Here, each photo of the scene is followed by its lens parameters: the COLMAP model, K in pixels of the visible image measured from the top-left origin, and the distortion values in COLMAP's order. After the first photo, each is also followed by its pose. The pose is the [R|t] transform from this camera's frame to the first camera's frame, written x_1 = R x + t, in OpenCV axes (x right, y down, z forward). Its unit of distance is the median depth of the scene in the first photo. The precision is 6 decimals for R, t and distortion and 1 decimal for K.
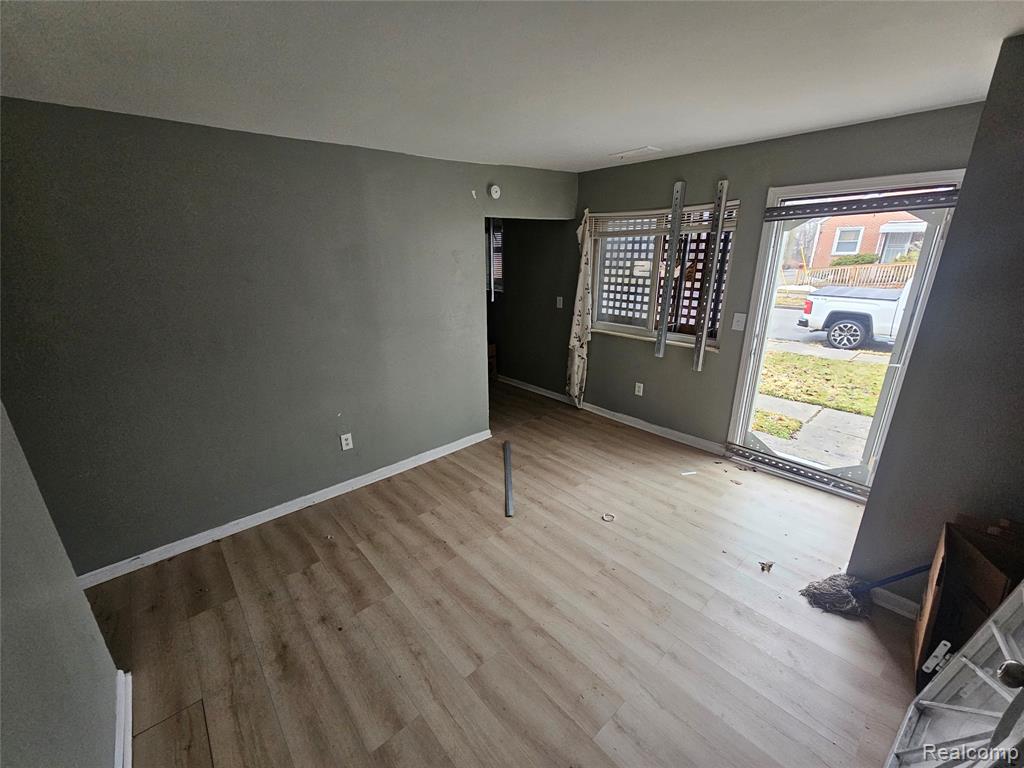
lens RADIAL K [[417.9, 0, 512.5], [0, 417.9, 386.2], [0, 0, 1]] dist [0.000322, -0.001038]
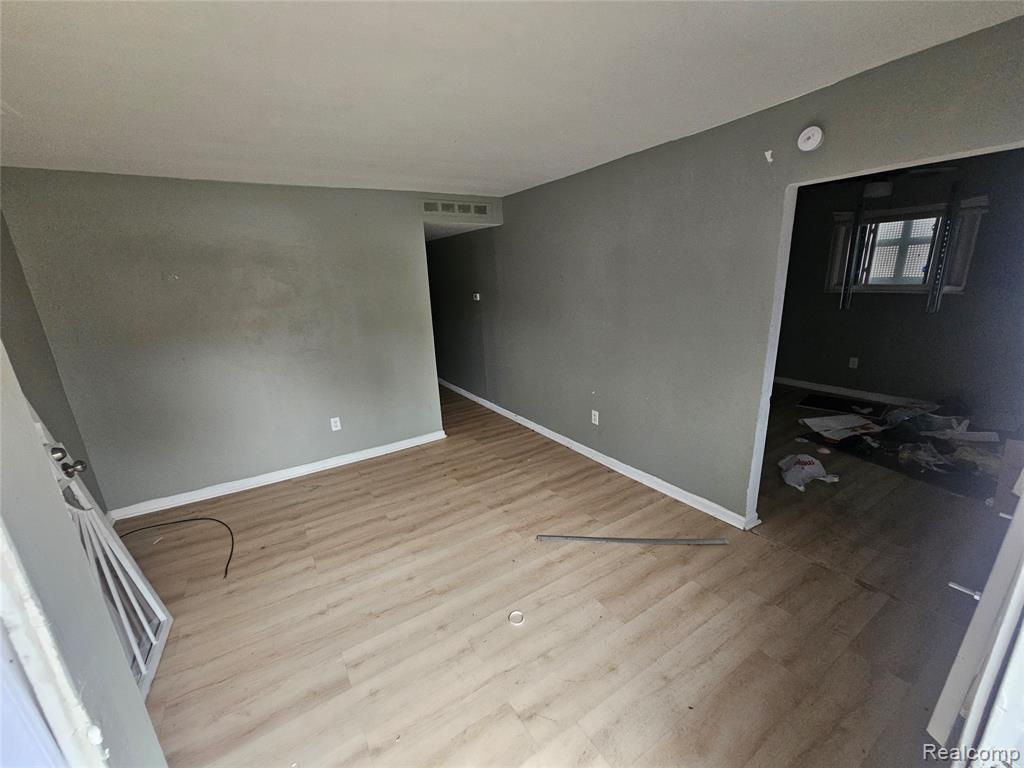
lens RADIAL K [[417.9, 0, 512.3], [0, 417.9, 384.7], [0, 0, 1]] dist [0.000322, -0.001038]
pose [[-0.148495, 0.281934, -0.947873, 0.715514], [-0.253986, 0.915474, 0.312087, -0.254636], [0.955741, 0.287090, -0.064336, 0.811689]]
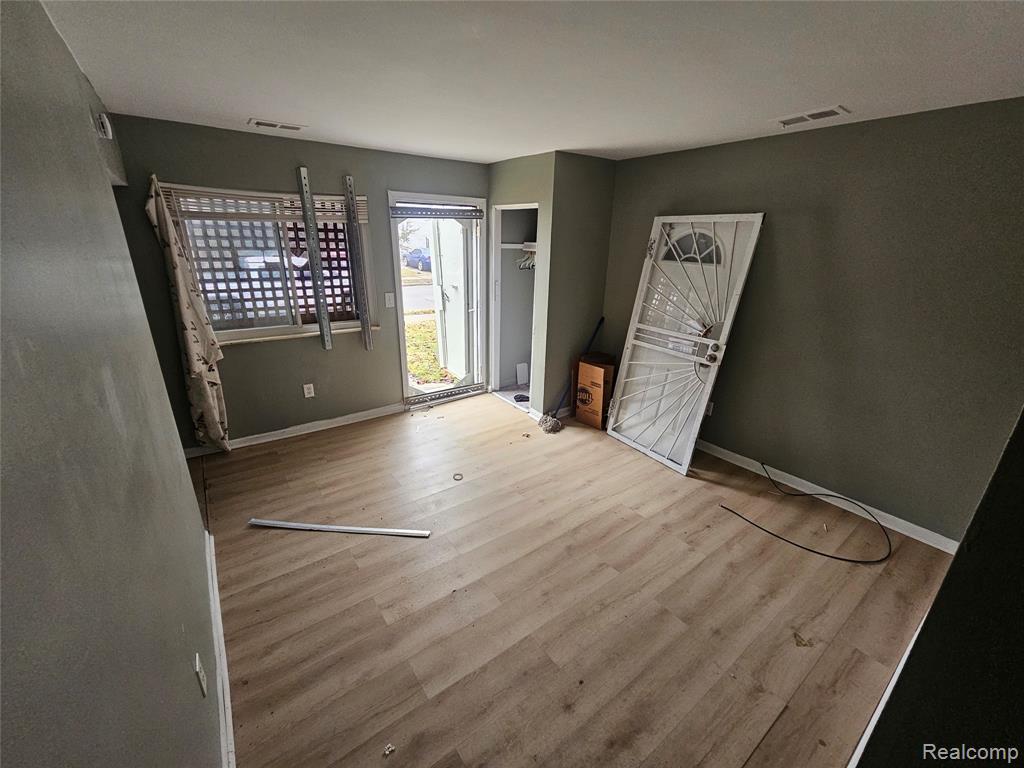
lens RADIAL K [[417.9, 0, 506.4], [0, 417.9, 387.7], [0, 0, 1]] dist [0.000322, -0.001038]
pose [[0.098787, -0.319735, 0.942343, -0.665785], [0.289086, 0.915356, 0.280273, -0.168152], [-0.952193, 0.244731, 0.182856, 0.533106]]
